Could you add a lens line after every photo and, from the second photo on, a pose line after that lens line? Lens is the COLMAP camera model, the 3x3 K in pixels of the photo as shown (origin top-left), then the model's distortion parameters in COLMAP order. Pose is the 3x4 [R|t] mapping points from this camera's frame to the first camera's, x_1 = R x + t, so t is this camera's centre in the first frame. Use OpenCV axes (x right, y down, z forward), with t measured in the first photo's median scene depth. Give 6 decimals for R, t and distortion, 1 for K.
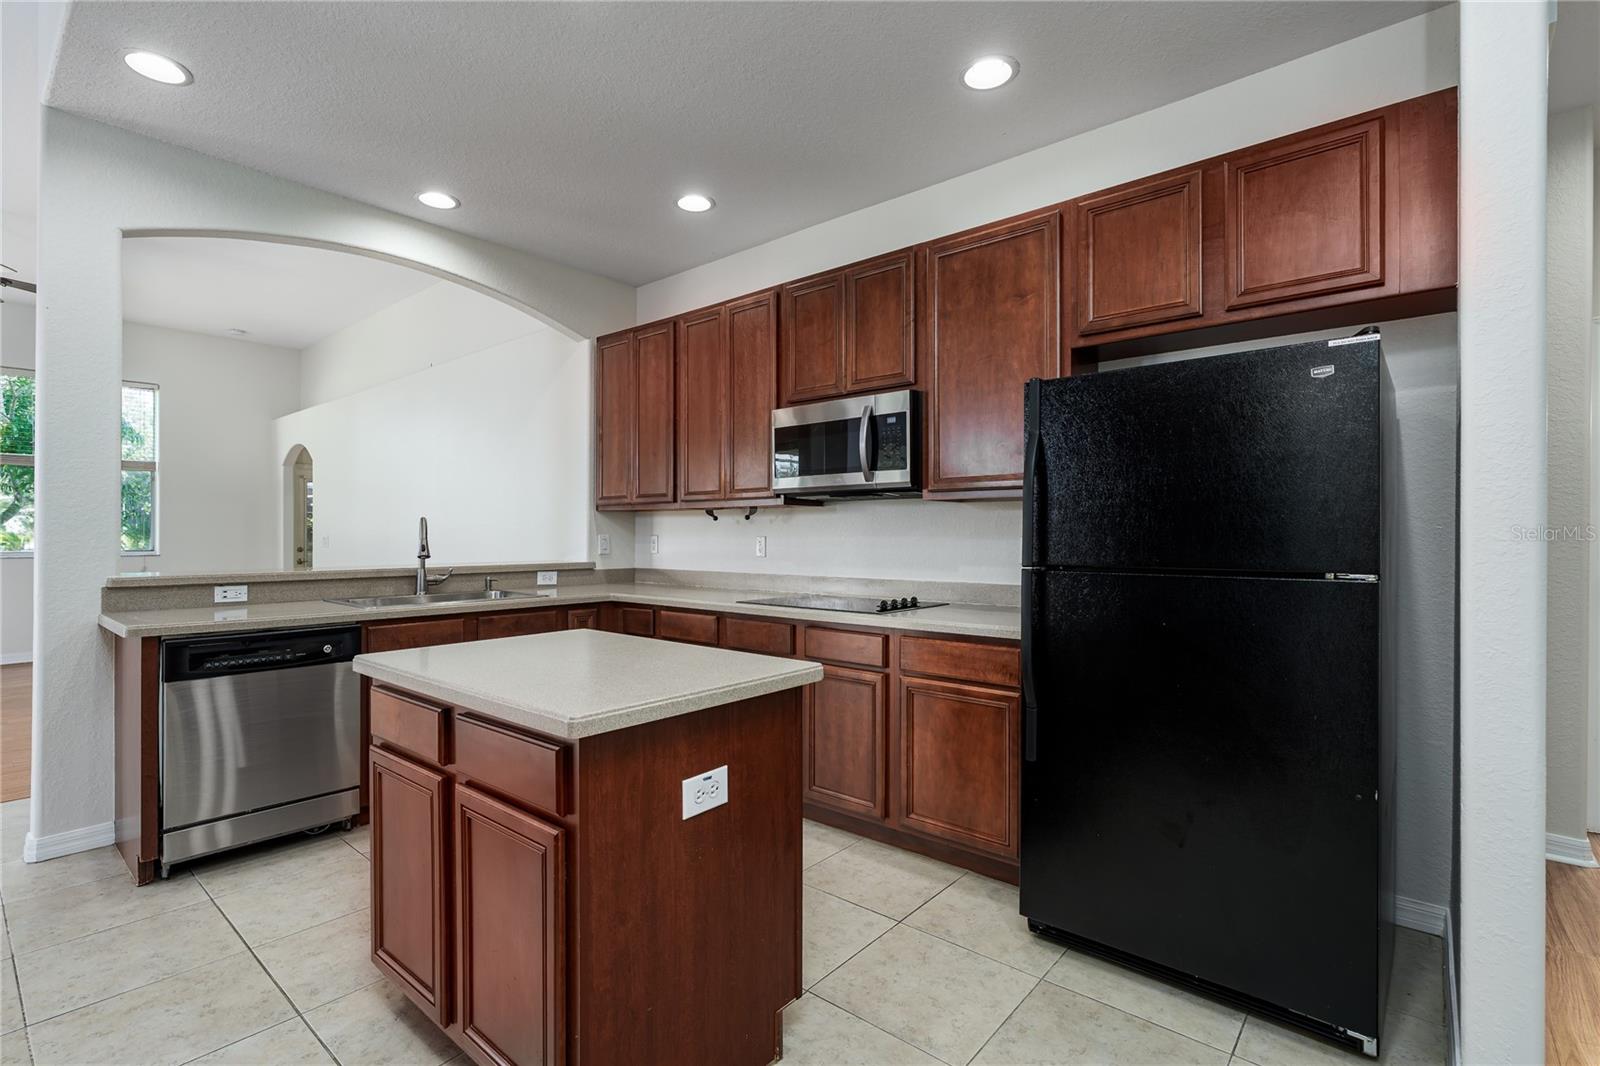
lens RADIAL K [[735.5, 0, 787.9], [0, 735.5, 538.1], [0, 0, 1]] dist [-0.005717, 0.000731]
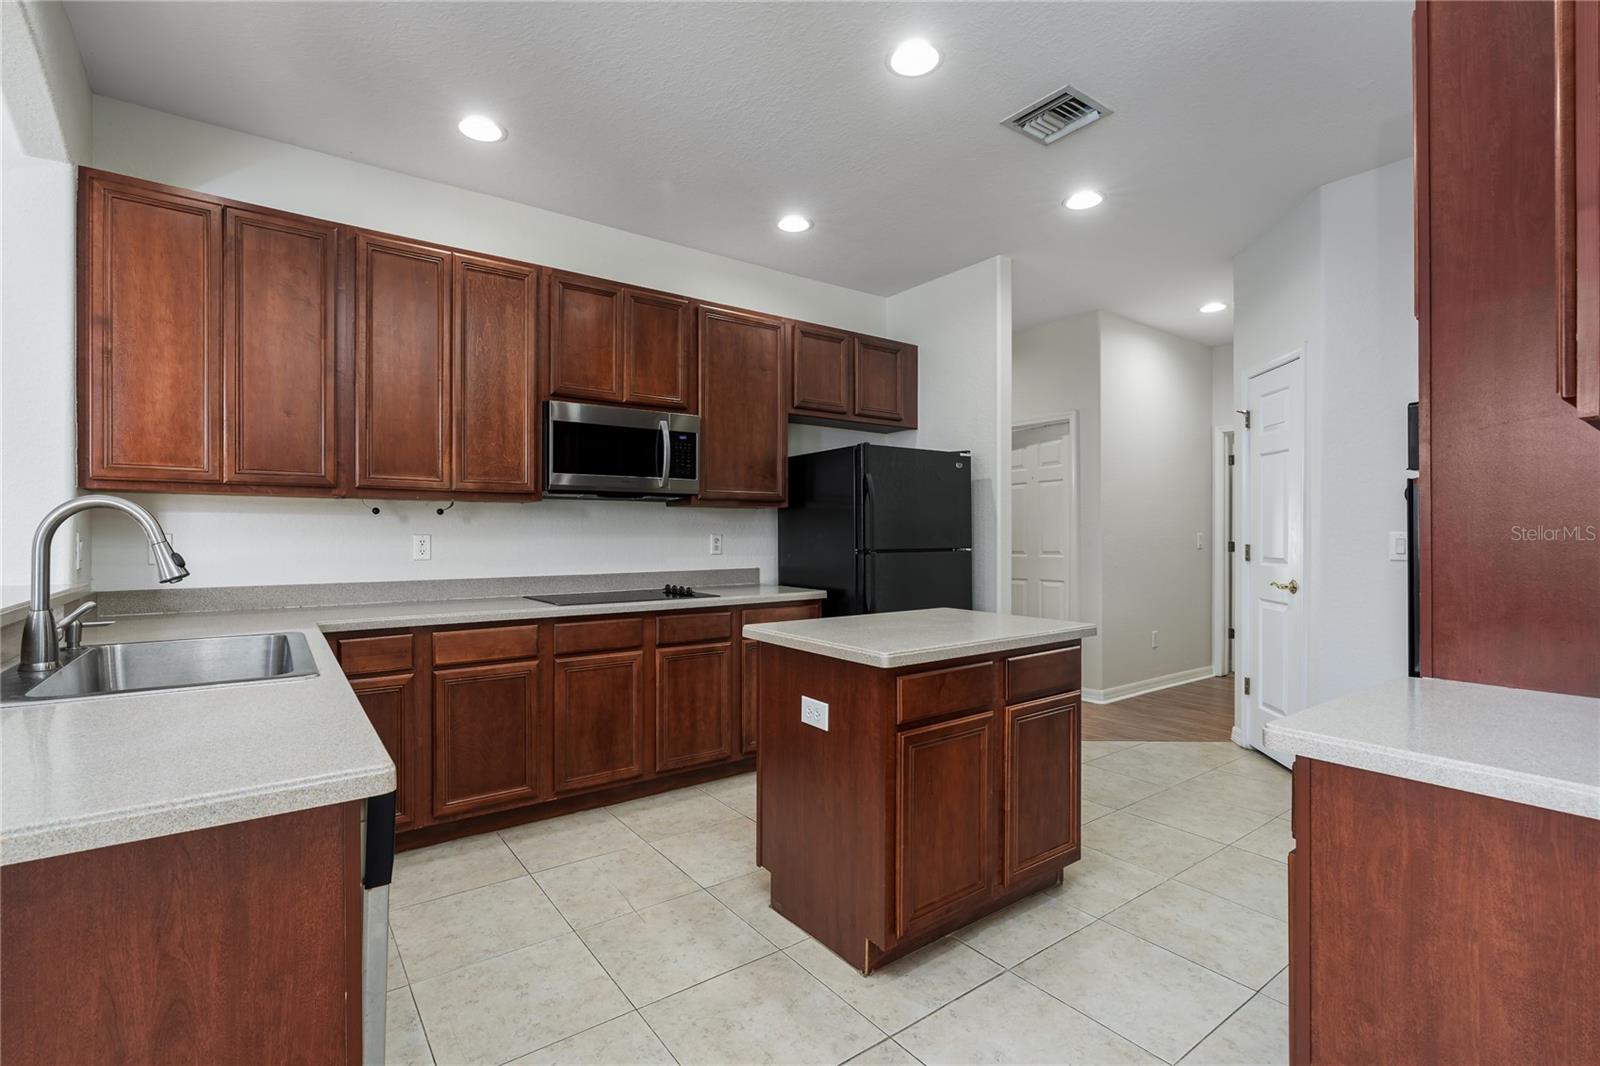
lens RADIAL K [[735.5, 0, 801.5], [0, 735.5, 534.3], [0, 0, 1]] dist [-0.005717, 0.000731]
pose [[0.230437, 0.000950, 0.973087, -0.944859], [0.004085, 0.999990, -0.001944, 0.001212], [-0.973079, 0.004423, 0.230431, 0.515013]]
